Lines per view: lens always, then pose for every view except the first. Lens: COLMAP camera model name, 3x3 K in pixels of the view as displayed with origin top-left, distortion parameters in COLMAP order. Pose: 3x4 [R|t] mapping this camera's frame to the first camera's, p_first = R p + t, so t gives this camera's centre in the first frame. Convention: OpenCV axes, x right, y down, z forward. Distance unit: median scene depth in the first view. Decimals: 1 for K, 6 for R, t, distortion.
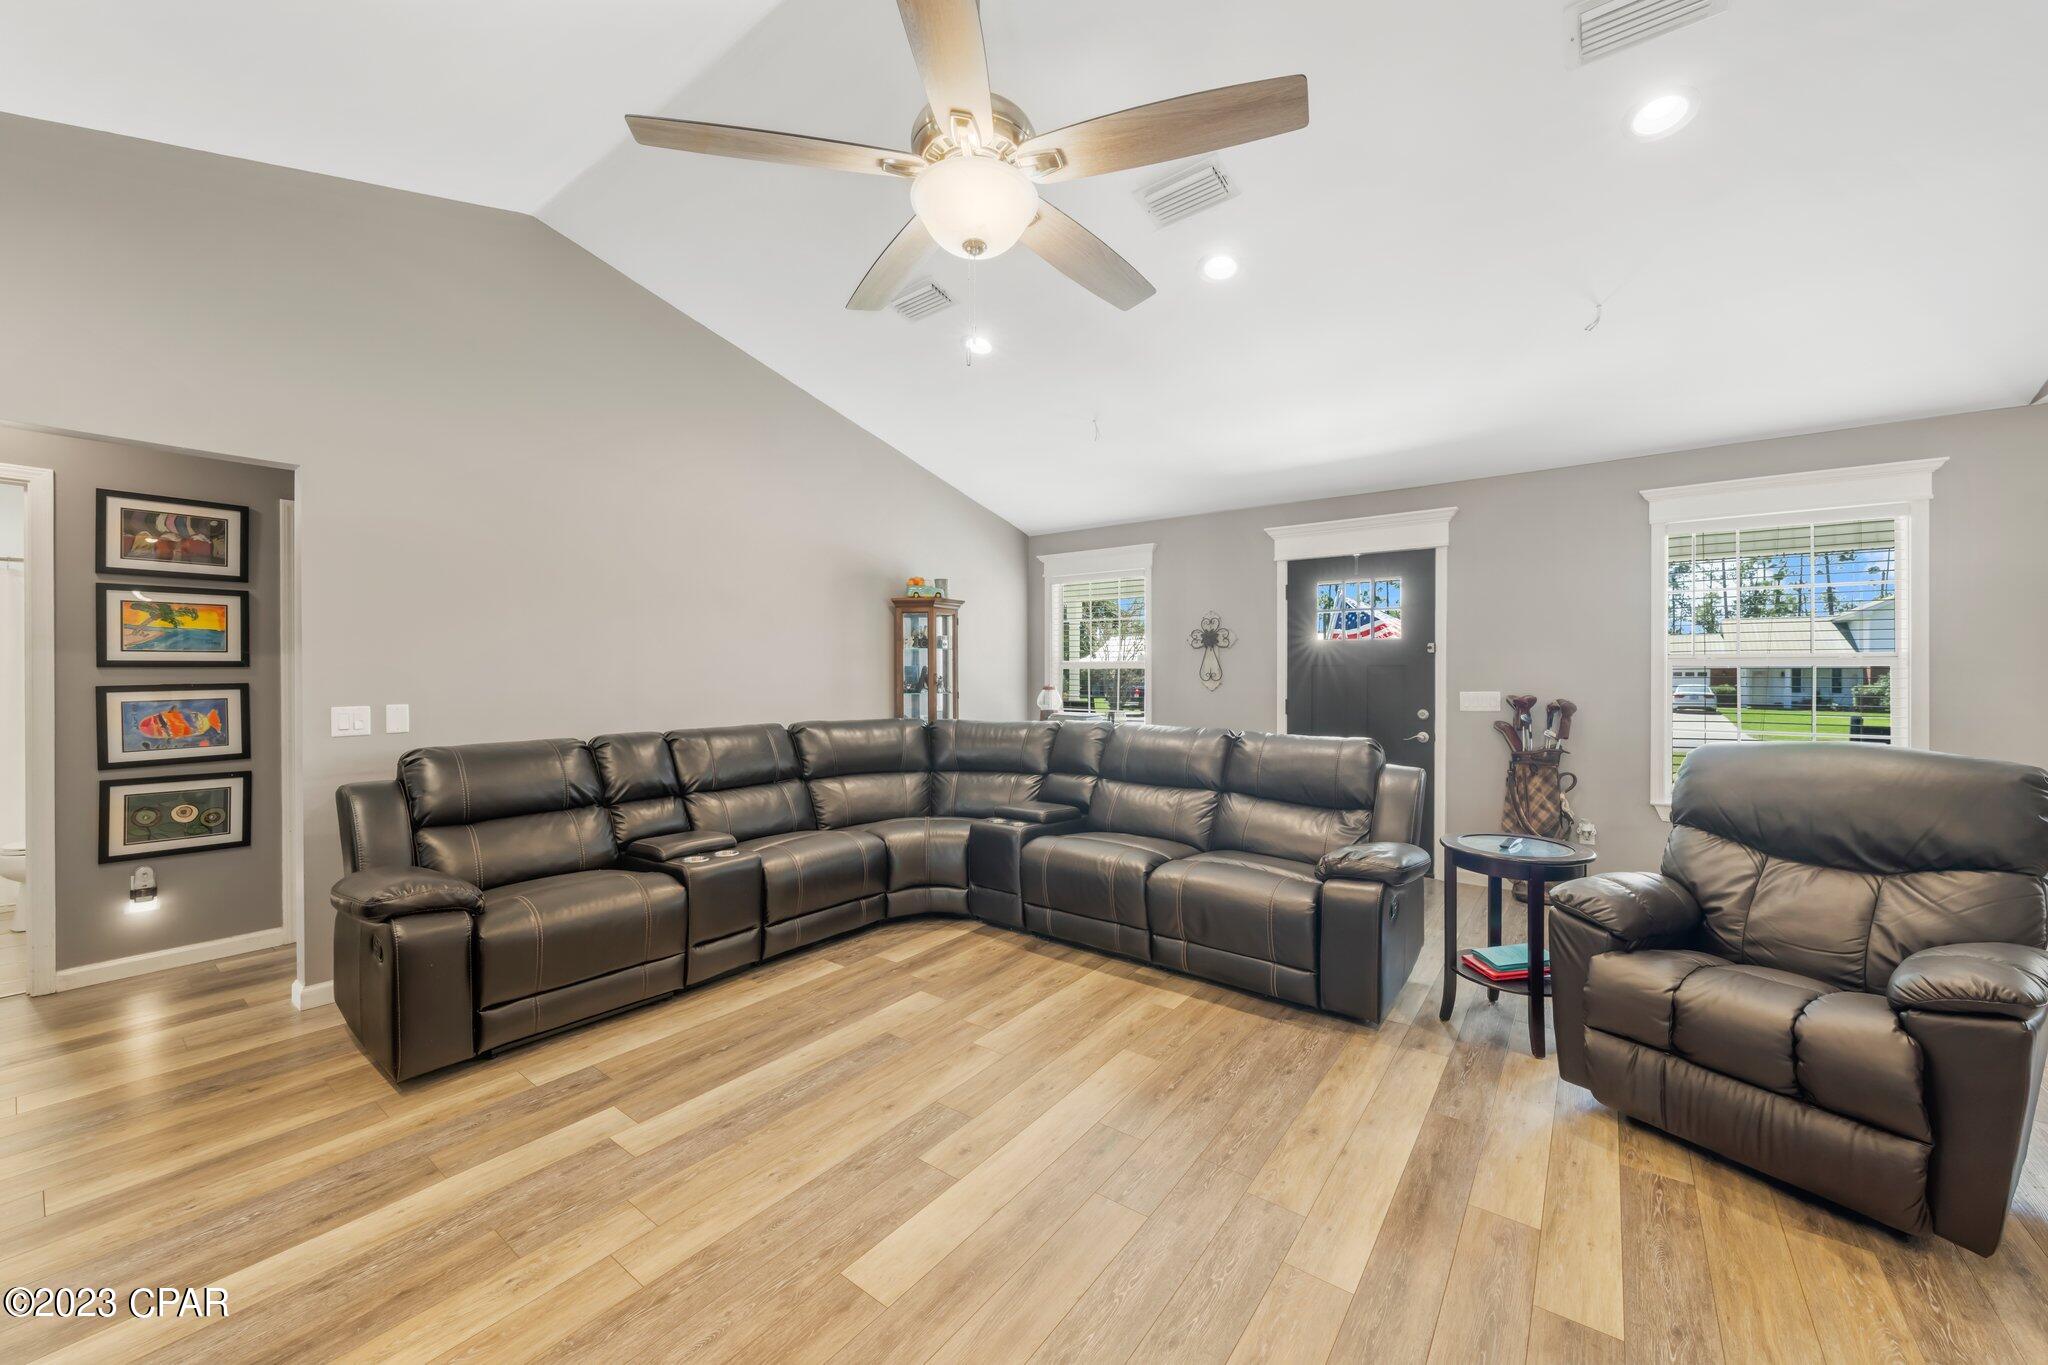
lens RADIAL K [[764.1, 0, 1032.2], [0, 764.1, 678.4], [0, 0, 1]] dist [-0.005368, 0.000255]
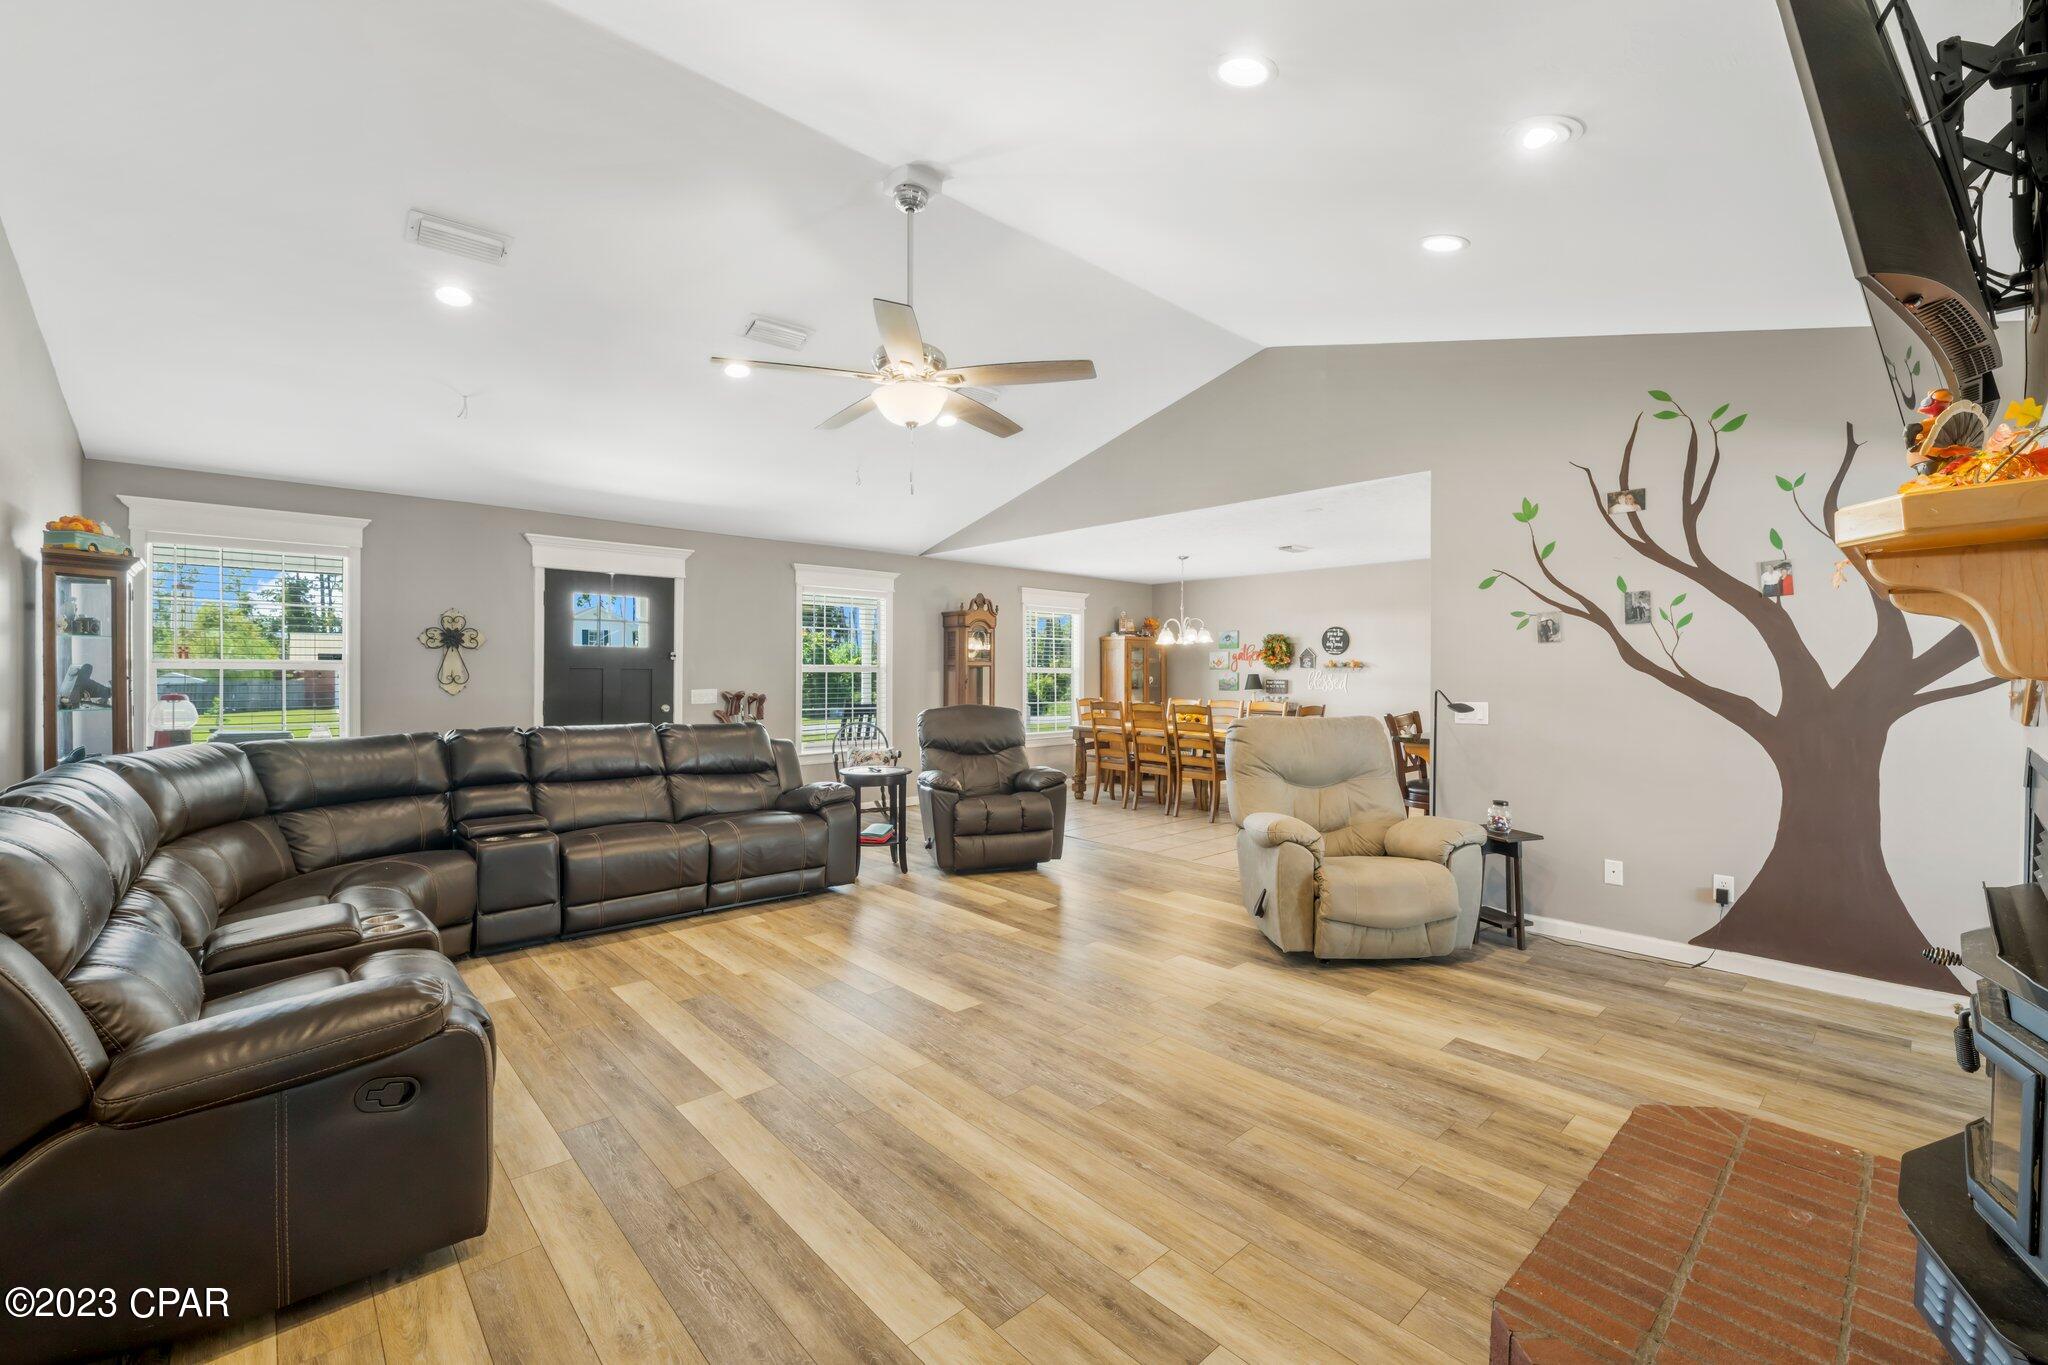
lens RADIAL K [[830.1, 0, 1018.8], [0, 830.1, 679.6], [0, 0, 1]] dist [-0.003471, -0.000370]
pose [[0.194337, -0.004525, 0.980924, -1.124873], [0.006453, 0.999974, 0.003335, -0.002087], [-0.980914, 0.005682, 0.194361, 0.248692]]
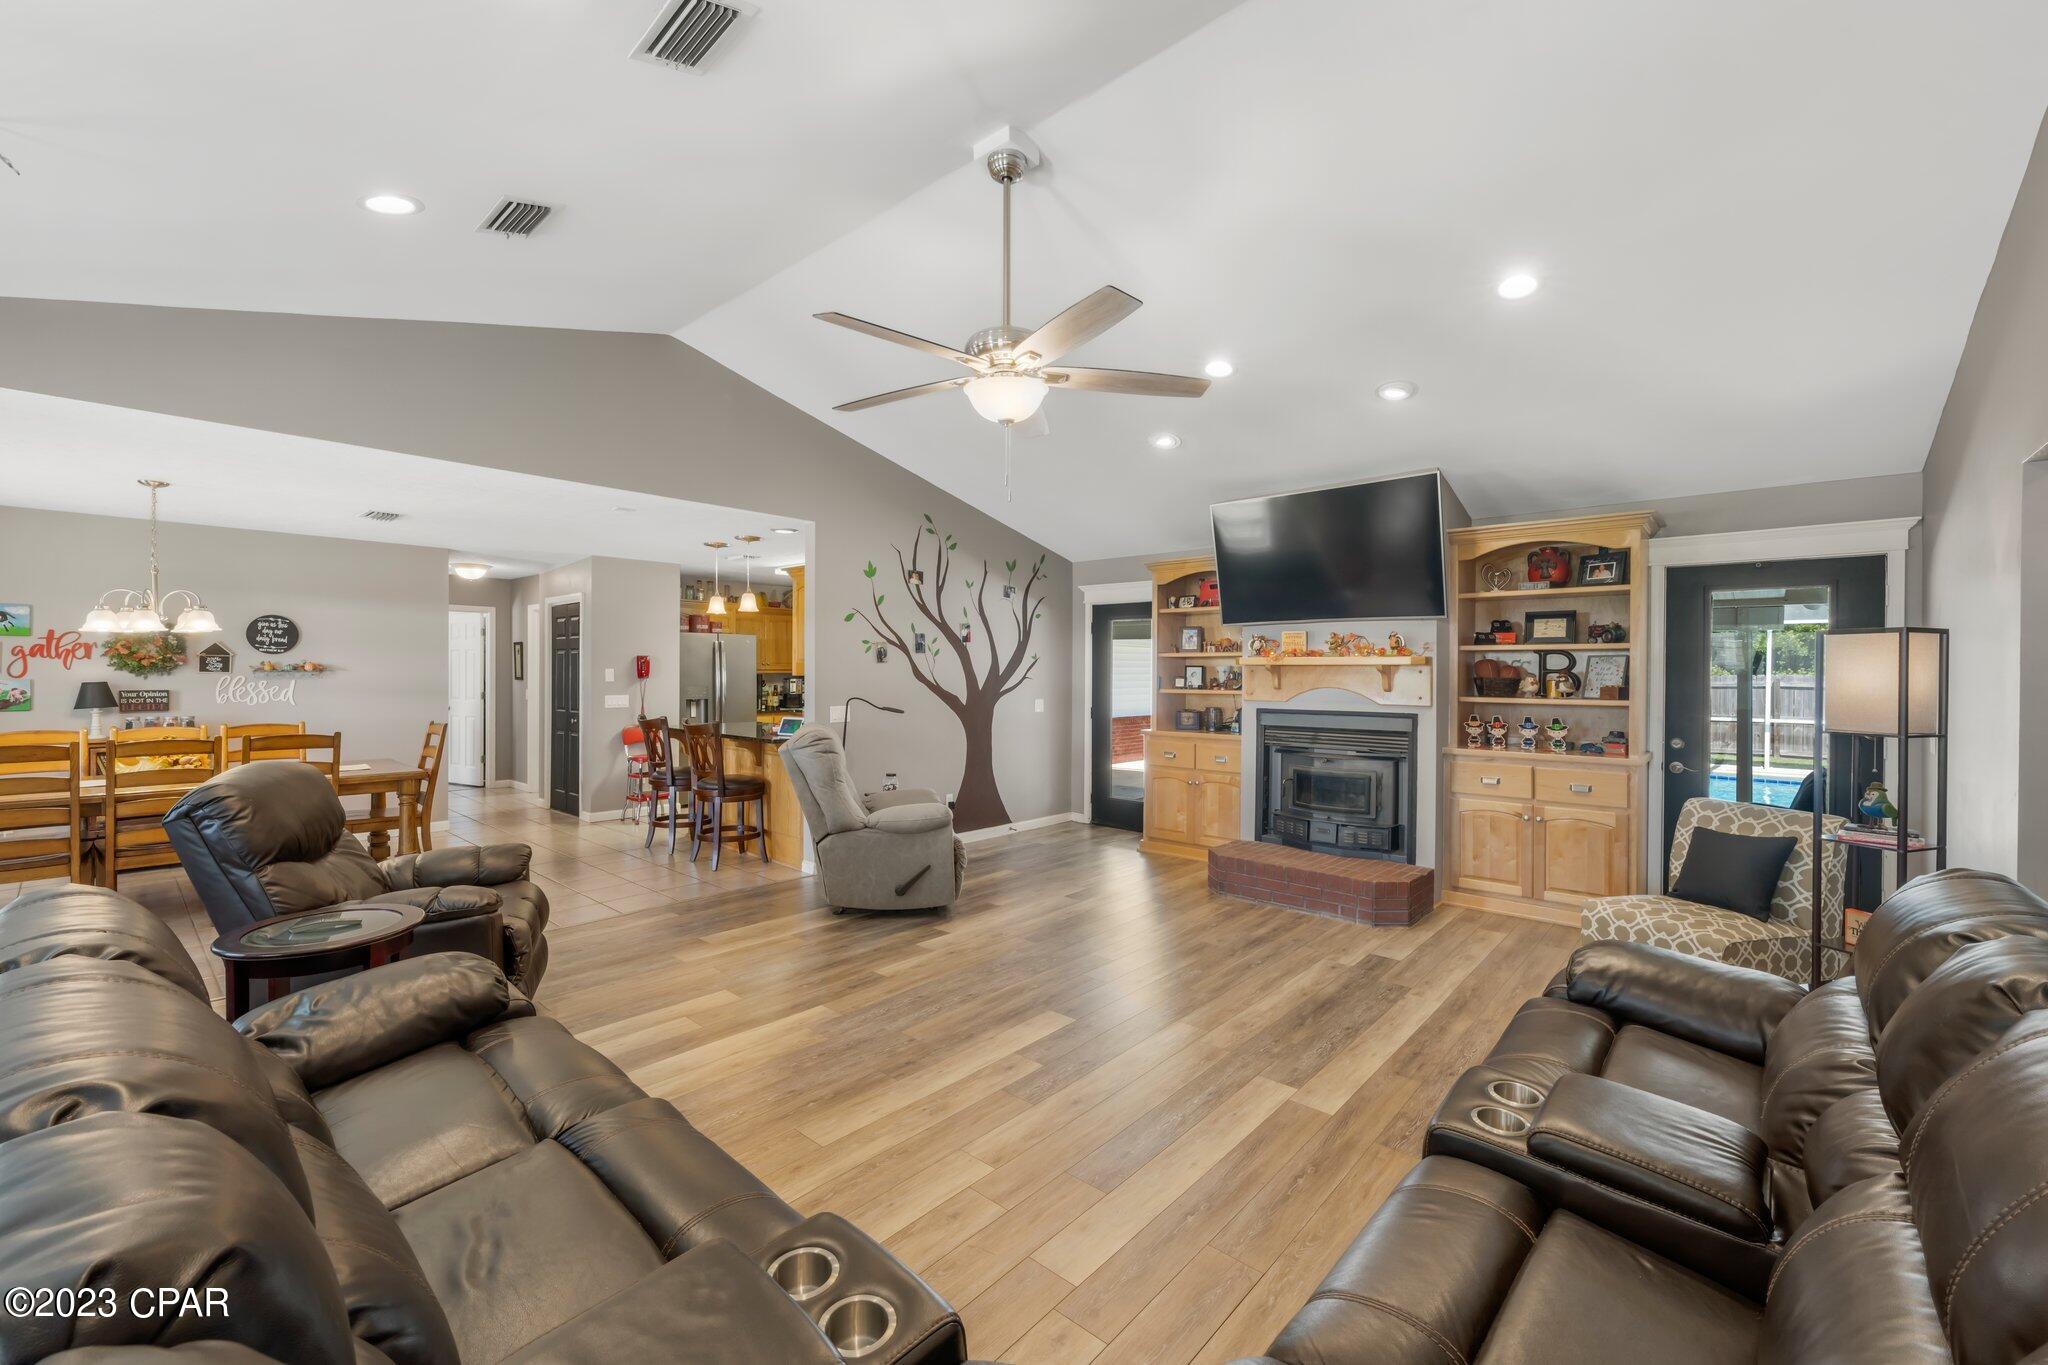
lens RADIAL K [[830.1, 0, 1017.7], [0, 830.1, 676.1], [0, 0, 1]] dist [-0.003471, -0.000370]
pose [[-0.994711, -0.003612, 0.102651, -0.165337], [-0.001695, 0.999823, 0.018755, -0.058275], [-0.102701, 0.018482, -0.994541, 1.612912]]
